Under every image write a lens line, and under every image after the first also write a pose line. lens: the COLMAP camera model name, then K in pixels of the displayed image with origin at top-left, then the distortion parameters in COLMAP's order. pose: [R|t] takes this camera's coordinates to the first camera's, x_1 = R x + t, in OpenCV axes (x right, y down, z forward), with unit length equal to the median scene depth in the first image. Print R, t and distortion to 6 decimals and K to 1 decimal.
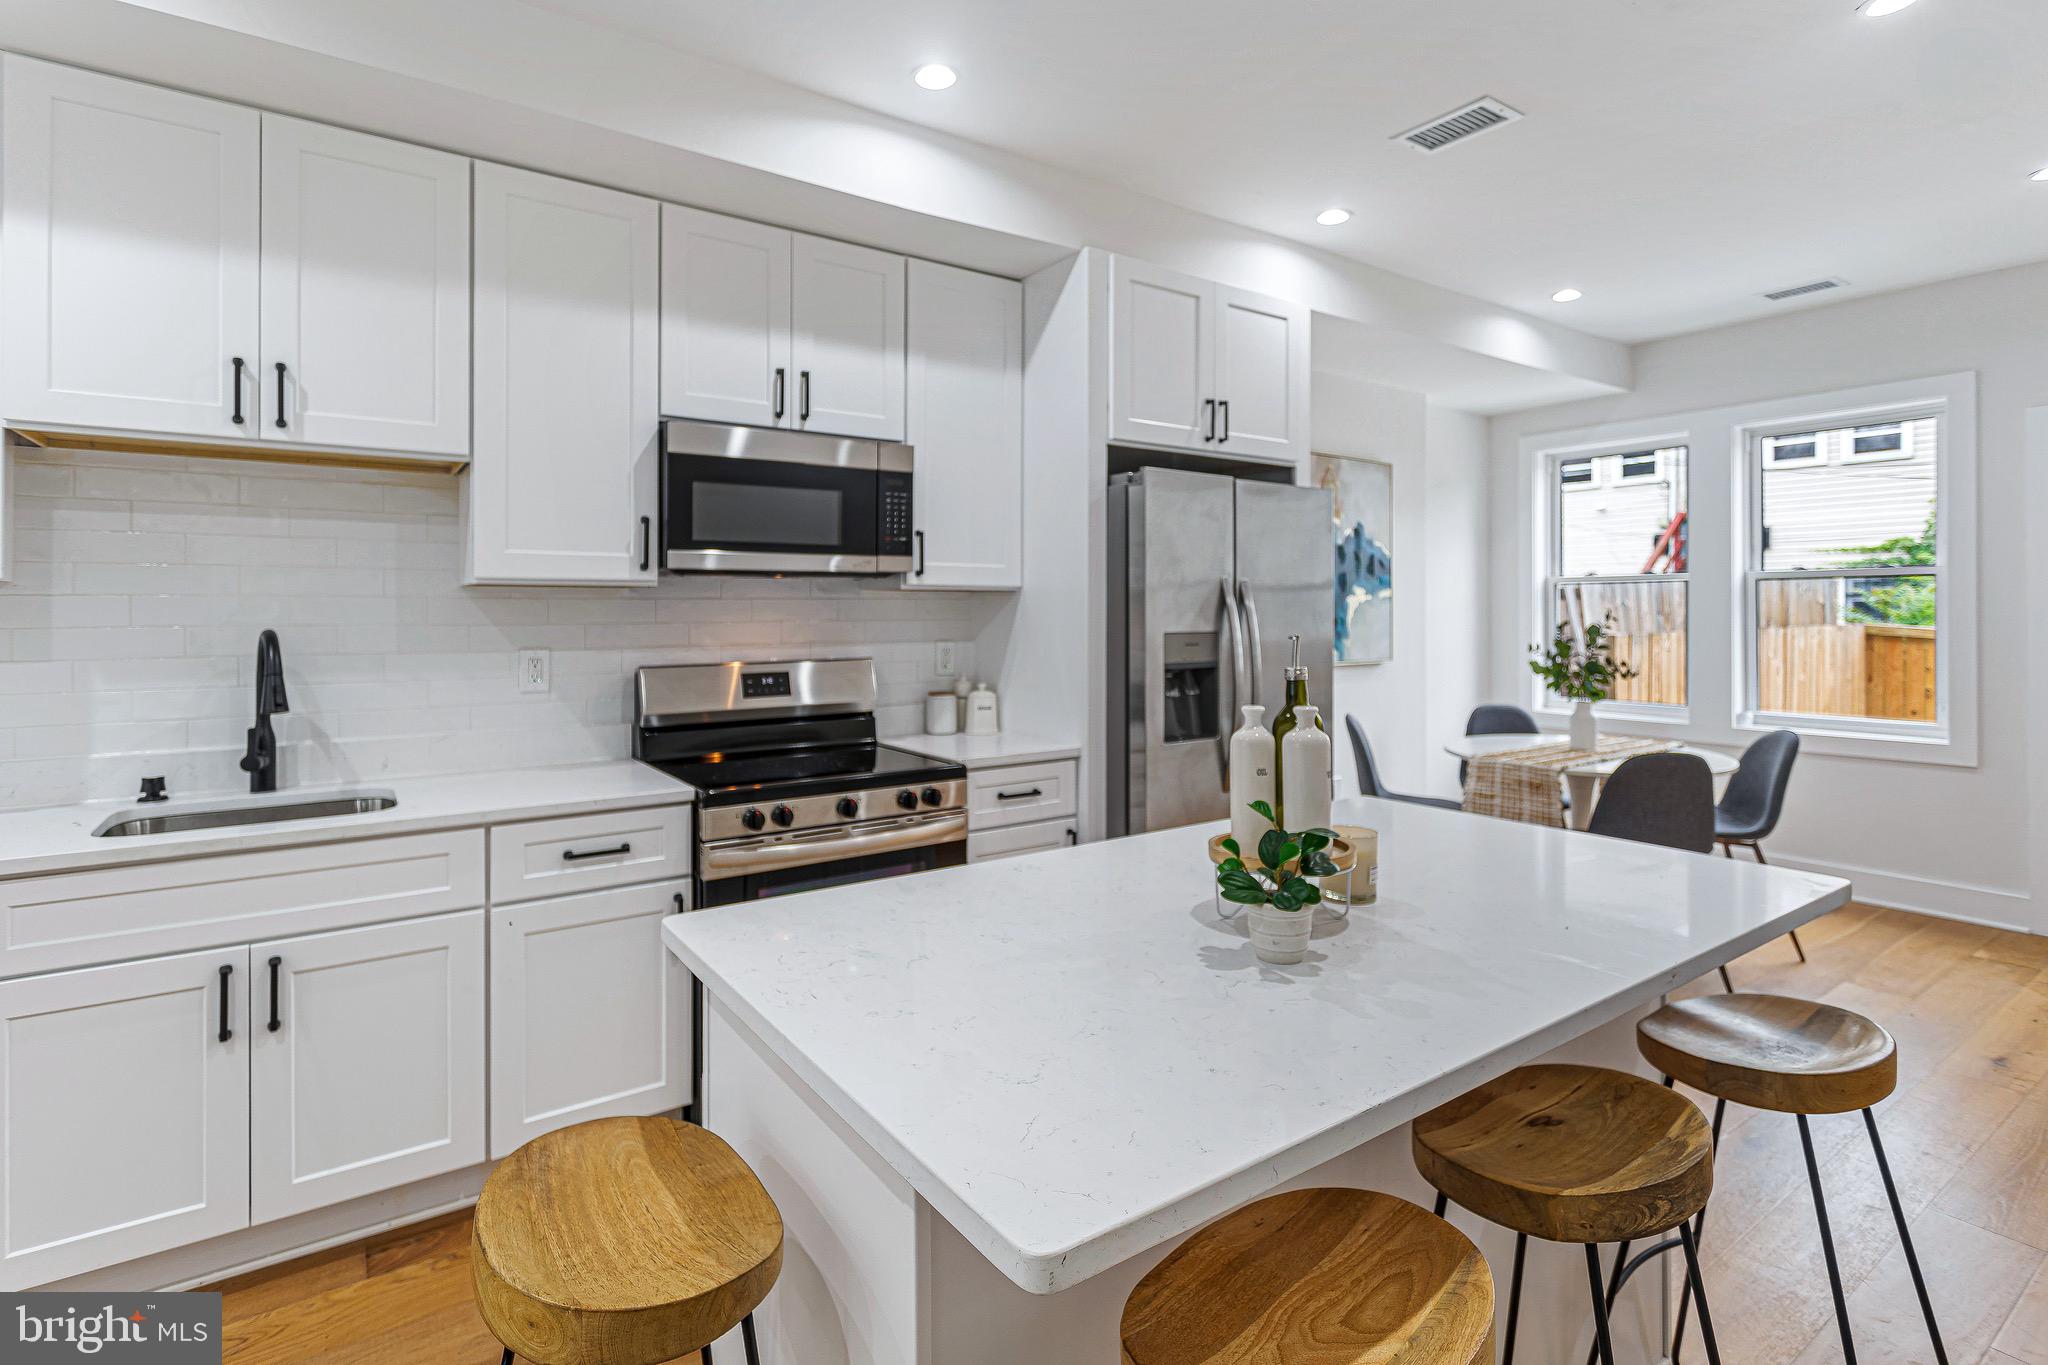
lens RADIAL K [[987.3, 0, 1018.3], [0, 987.3, 606.9], [0, 0, 1]] dist [-0.011025, 0.004576]
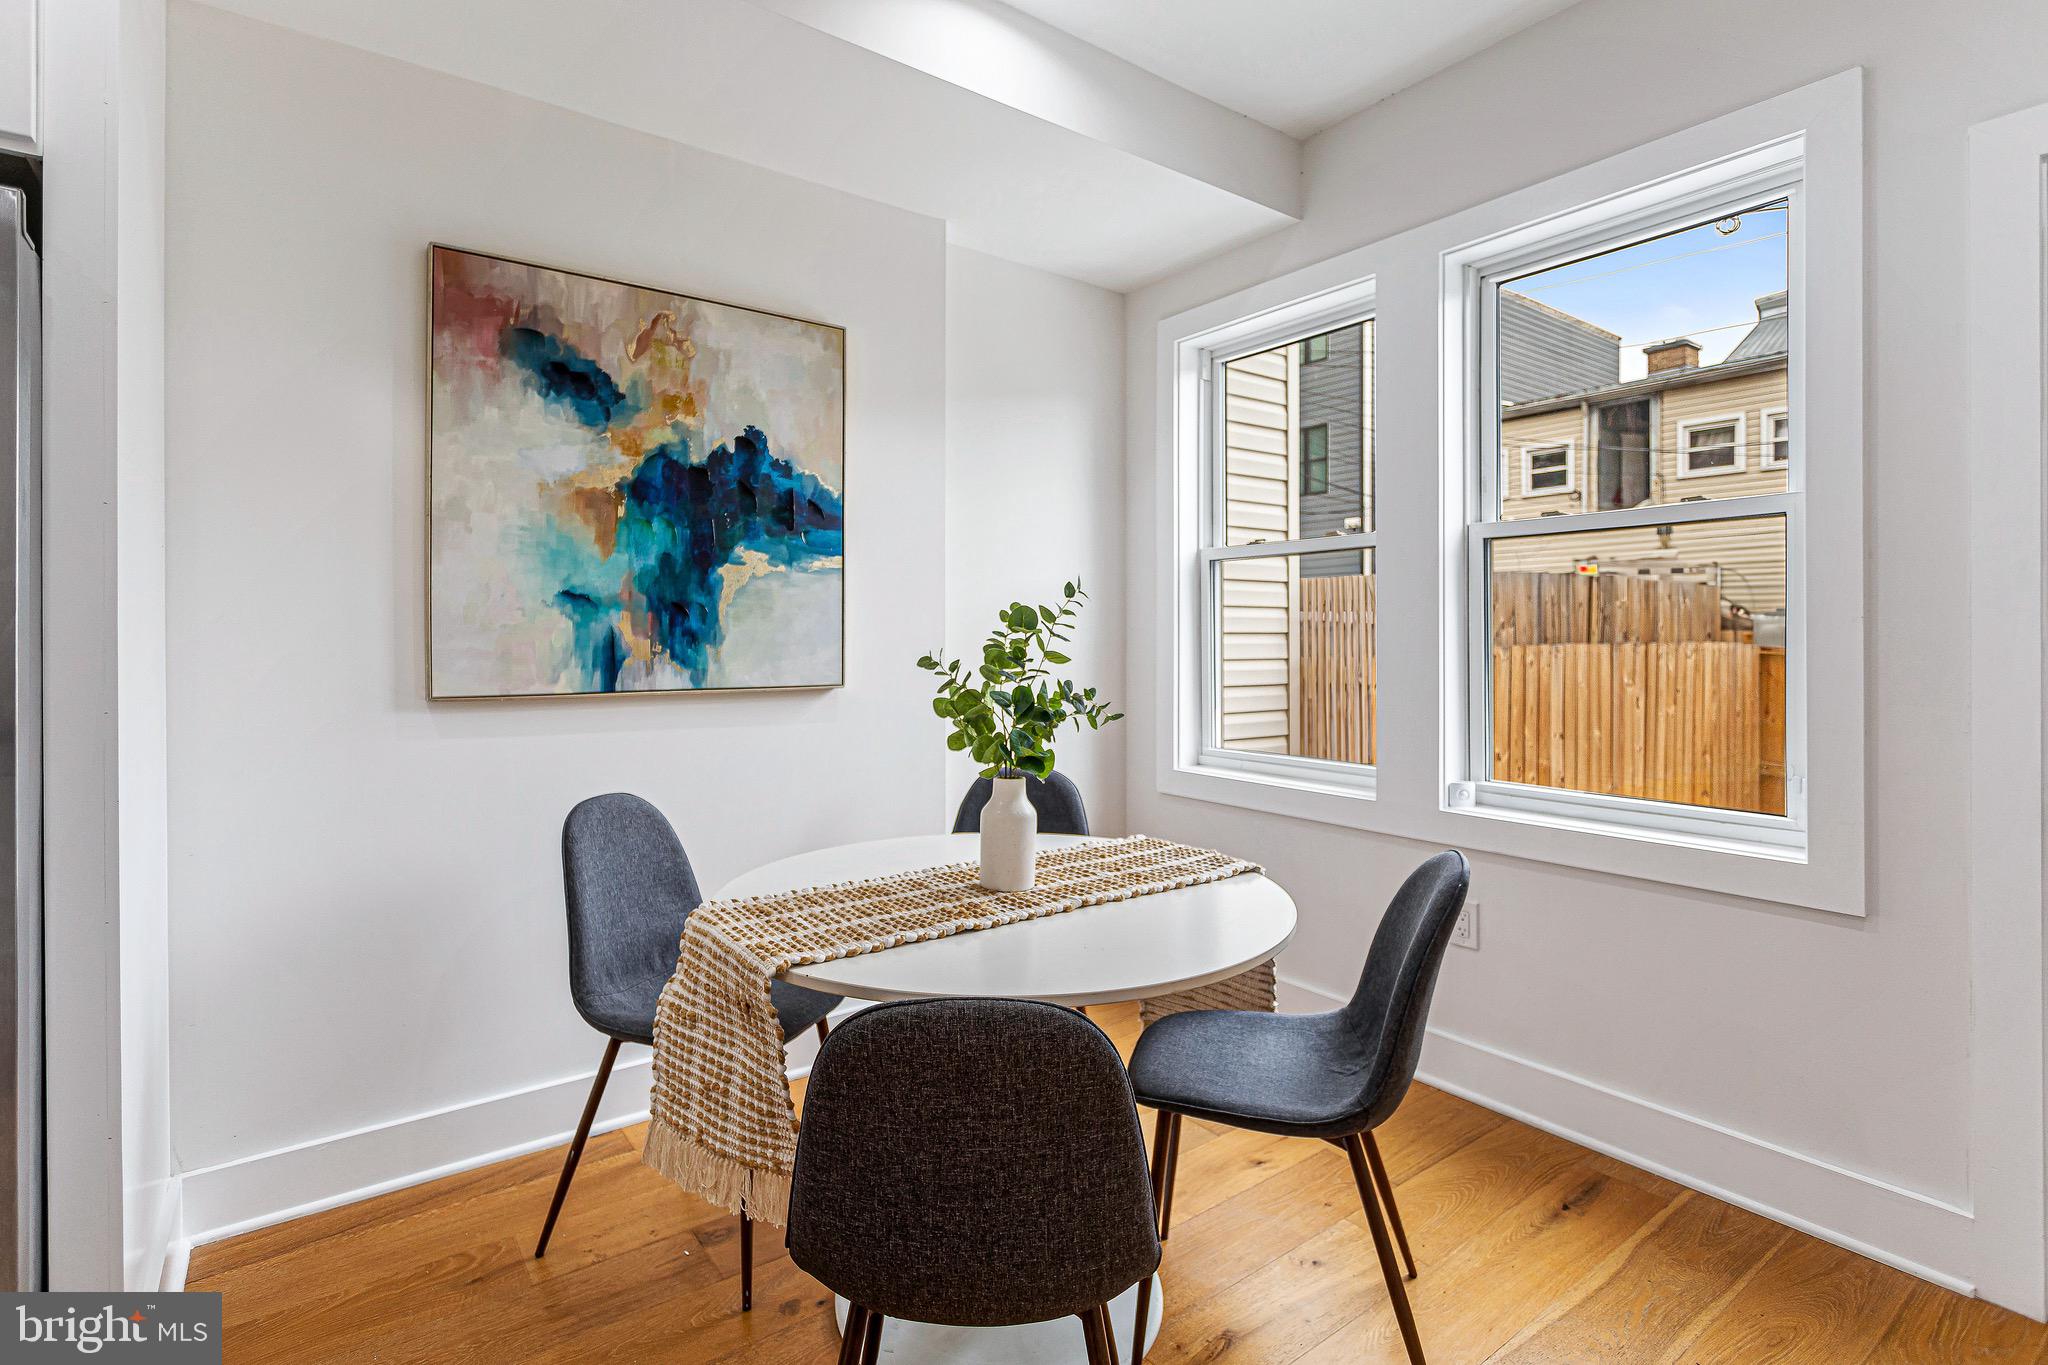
lens RADIAL K [[987.3, 0, 1010.8], [0, 987.3, 628.7], [0, 0, 1]] dist [-0.011025, 0.004576]
pose [[0.999455, 0.004670, 0.032689, 0.458044], [-0.004564, 0.999984, -0.003301, 0.024544], [-0.032704, 0.003150, 0.999460, 0.450497]]
